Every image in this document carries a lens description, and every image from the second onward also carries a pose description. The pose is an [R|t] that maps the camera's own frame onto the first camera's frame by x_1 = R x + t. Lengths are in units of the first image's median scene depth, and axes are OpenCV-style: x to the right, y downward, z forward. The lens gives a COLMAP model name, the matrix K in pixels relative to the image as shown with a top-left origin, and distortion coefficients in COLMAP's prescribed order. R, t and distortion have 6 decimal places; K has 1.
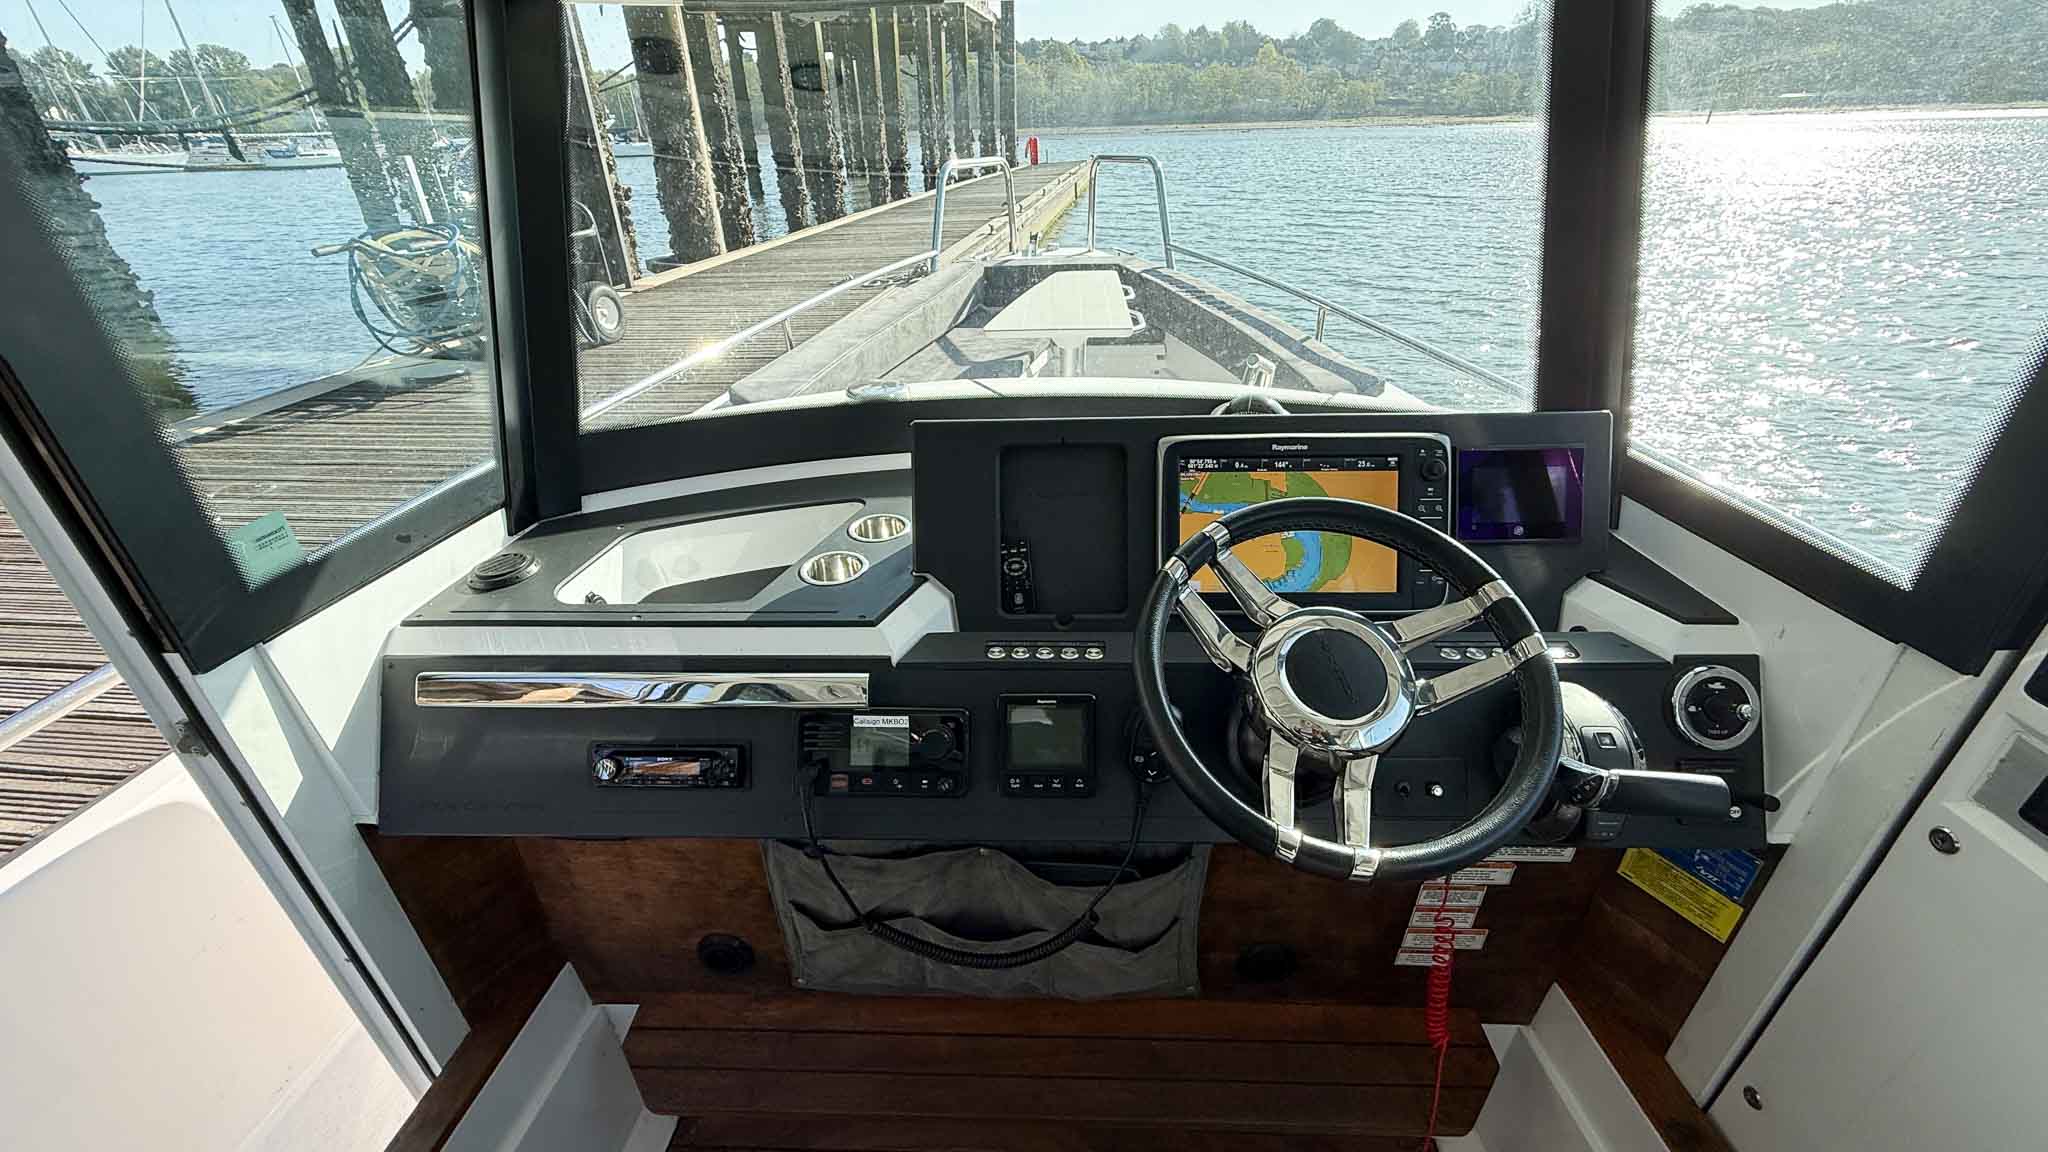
lens RADIAL K [[816.7, 0, 1012.6], [0, 816.7, 562.4], [0, 0, 1]] dist [0.001770, -0.000453]
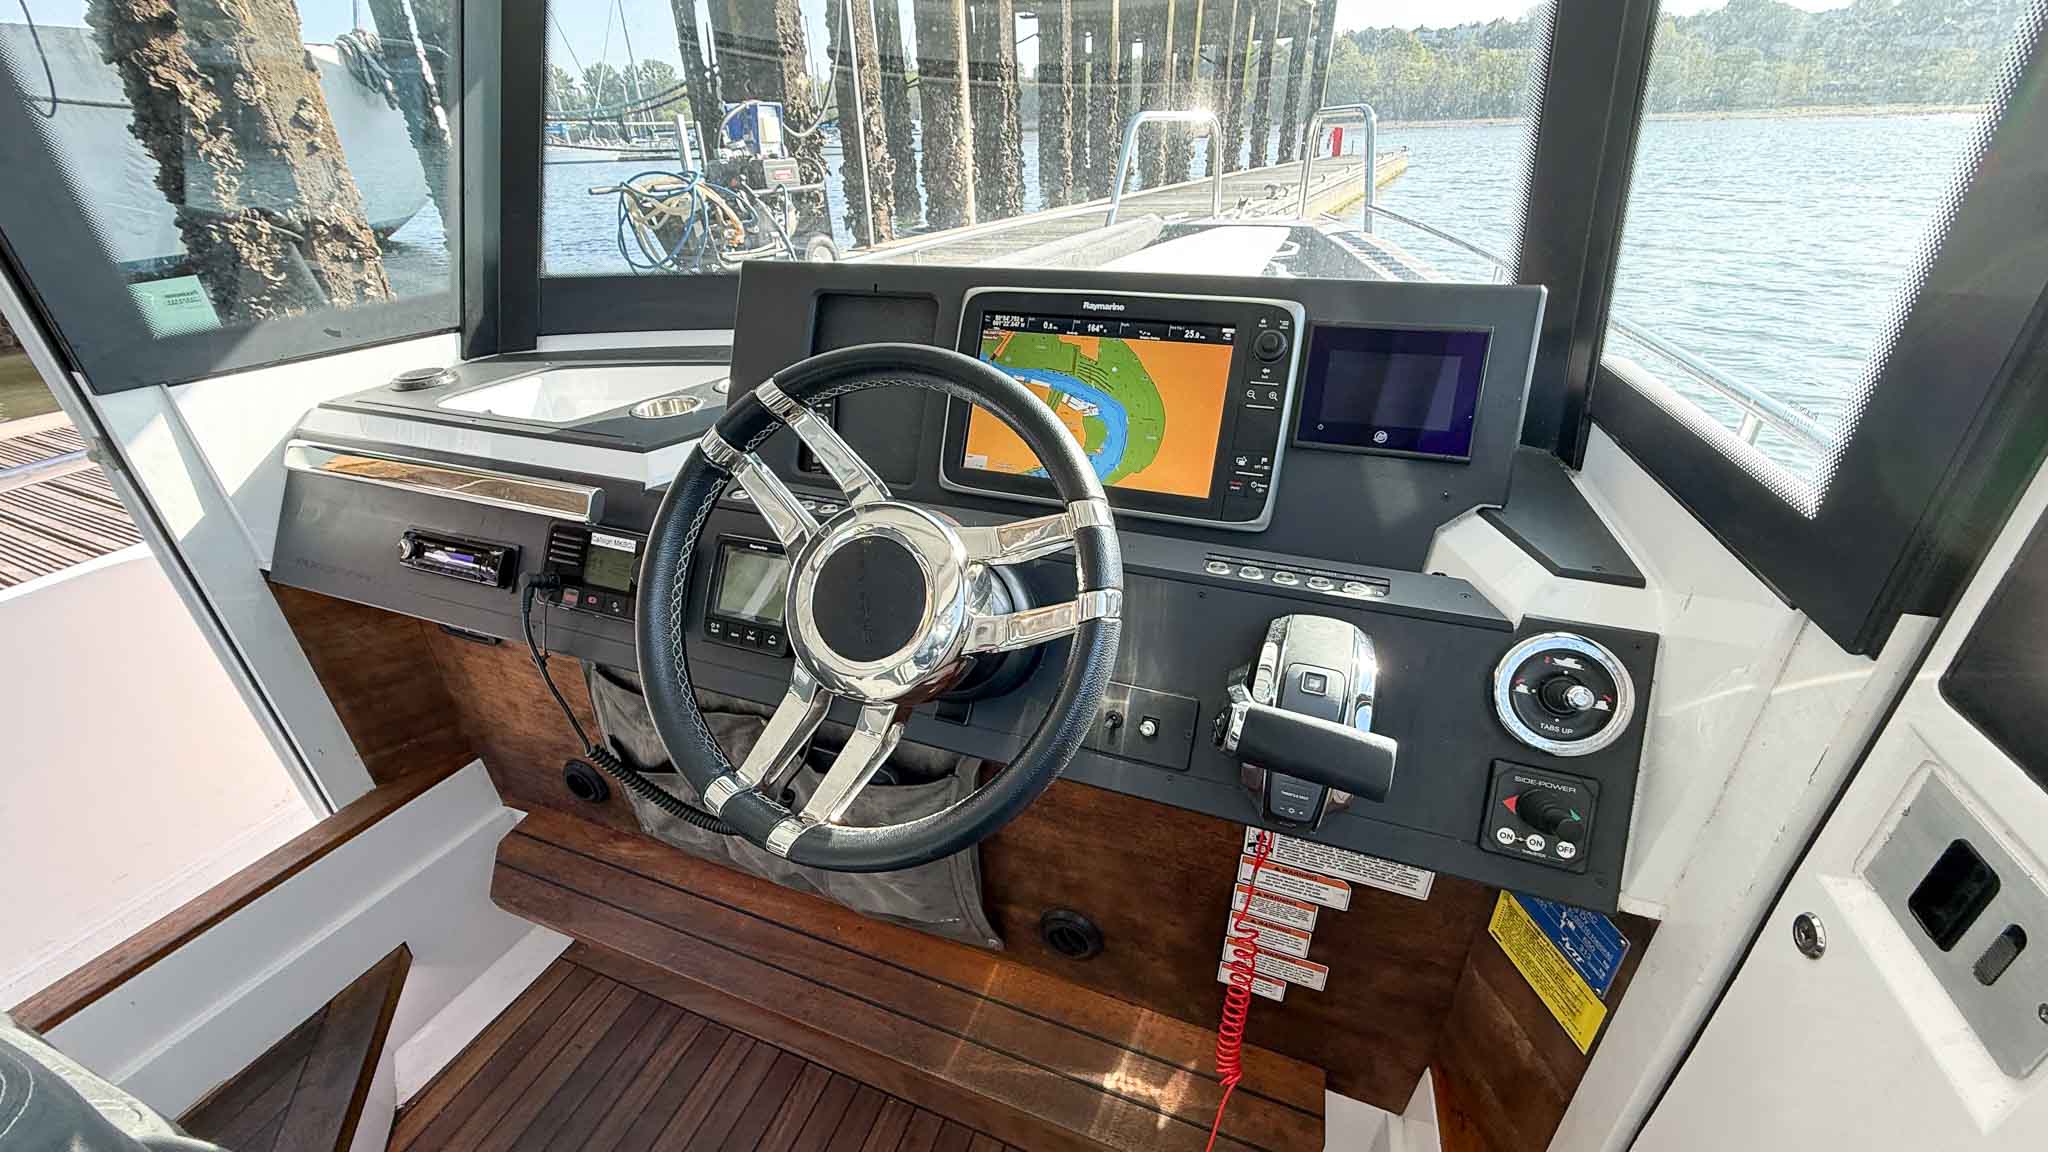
lens RADIAL K [[816.7, 0, 1023.3], [0, 816.7, 567.9], [0, 0, 1]] dist [0.001770, -0.000453]
pose [[0.945670, 0.159190, -0.283489, 0.533463], [-0.157139, 0.987117, 0.030117, 0.107602], [0.284631, 0.016067, 0.958502, 0.183768]]
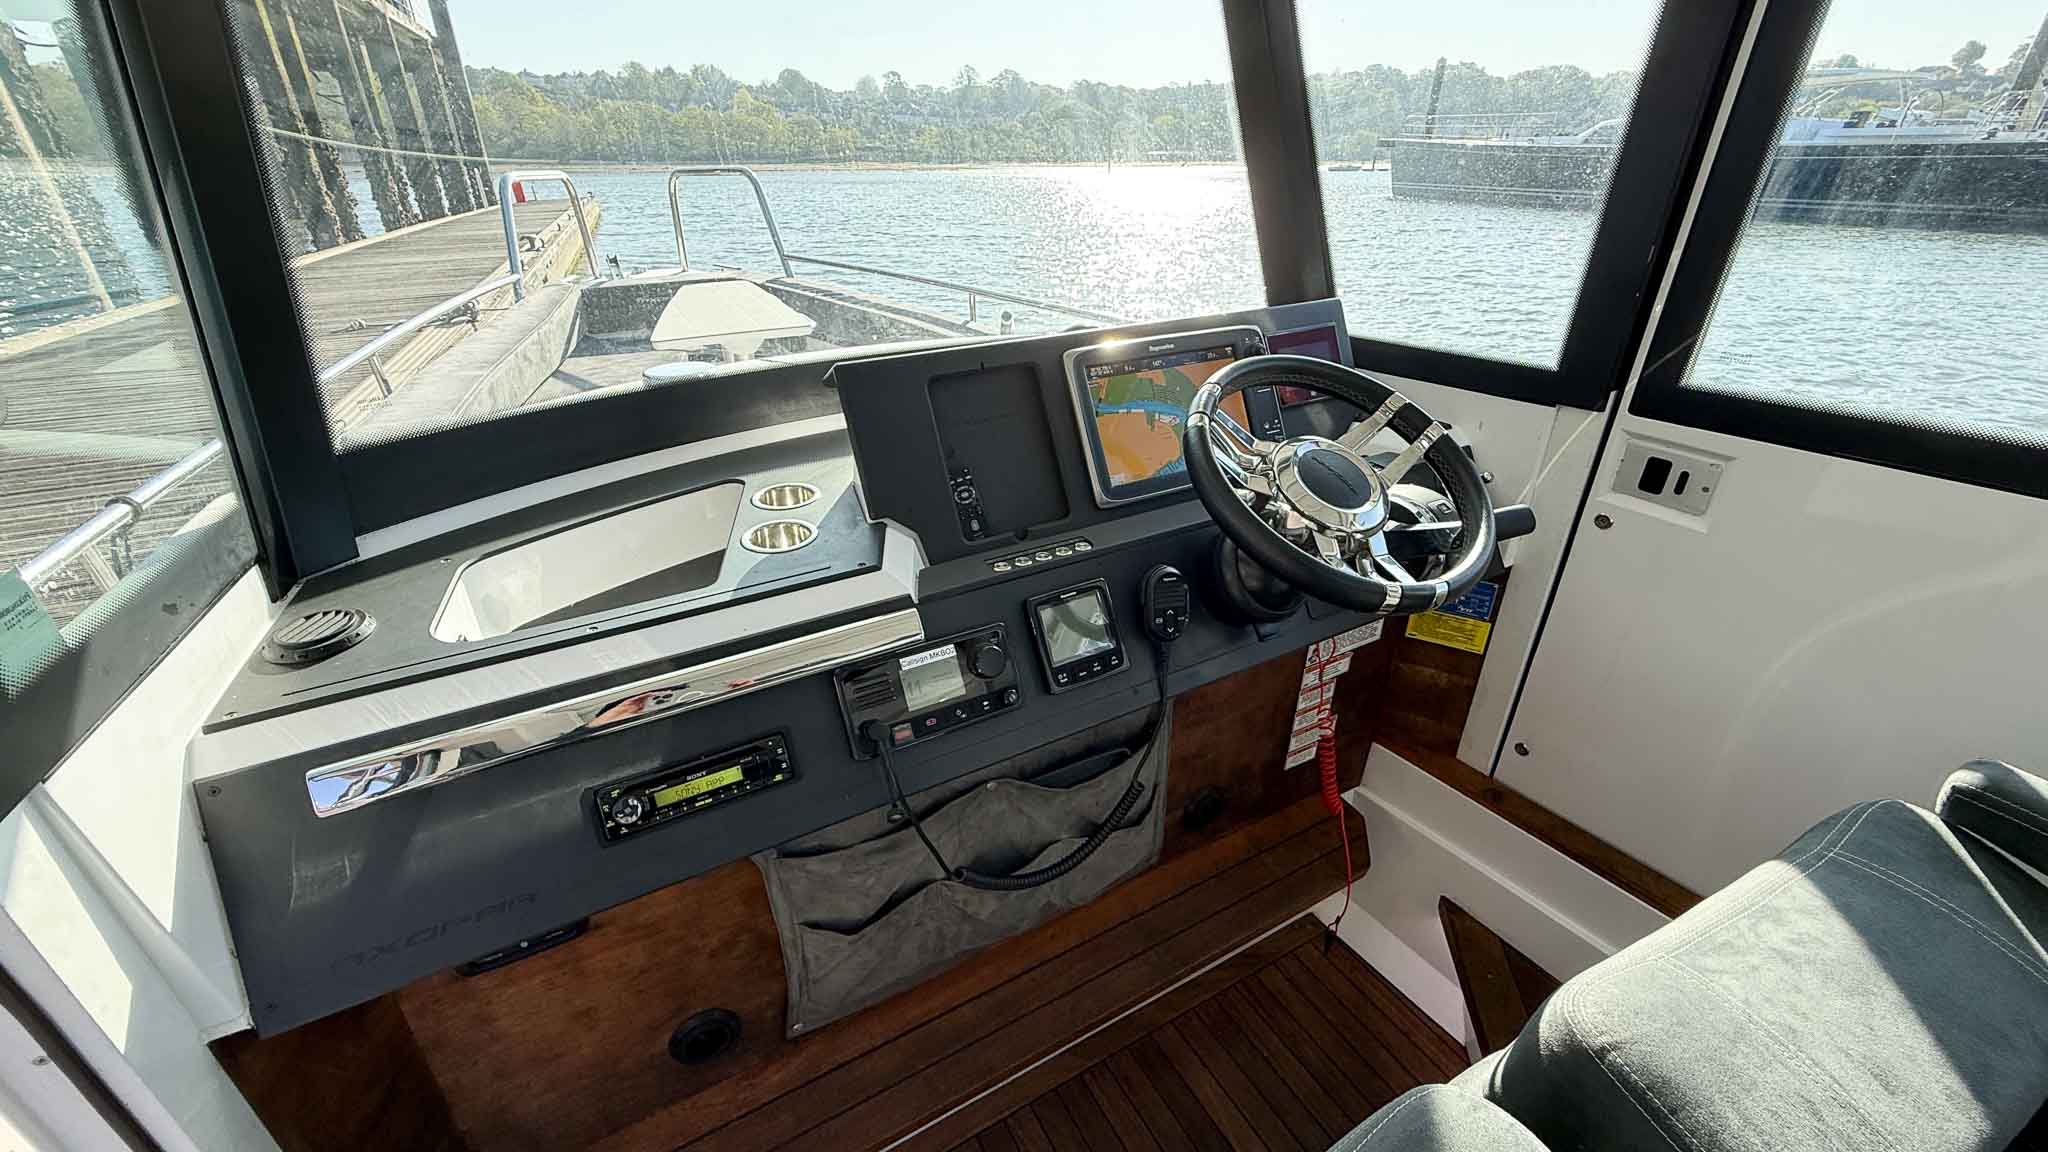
lens RADIAL K [[816.7, 0, 1015.6], [0, 816.7, 565.4], [0, 0, 1]] dist [0.001770, -0.000453]
pose [[0.855851, -0.220234, 0.467991, -0.451376], [0.238345, 0.970952, 0.021045, 0.086243], [-0.459032, 0.093532, 0.883483, 0.091063]]
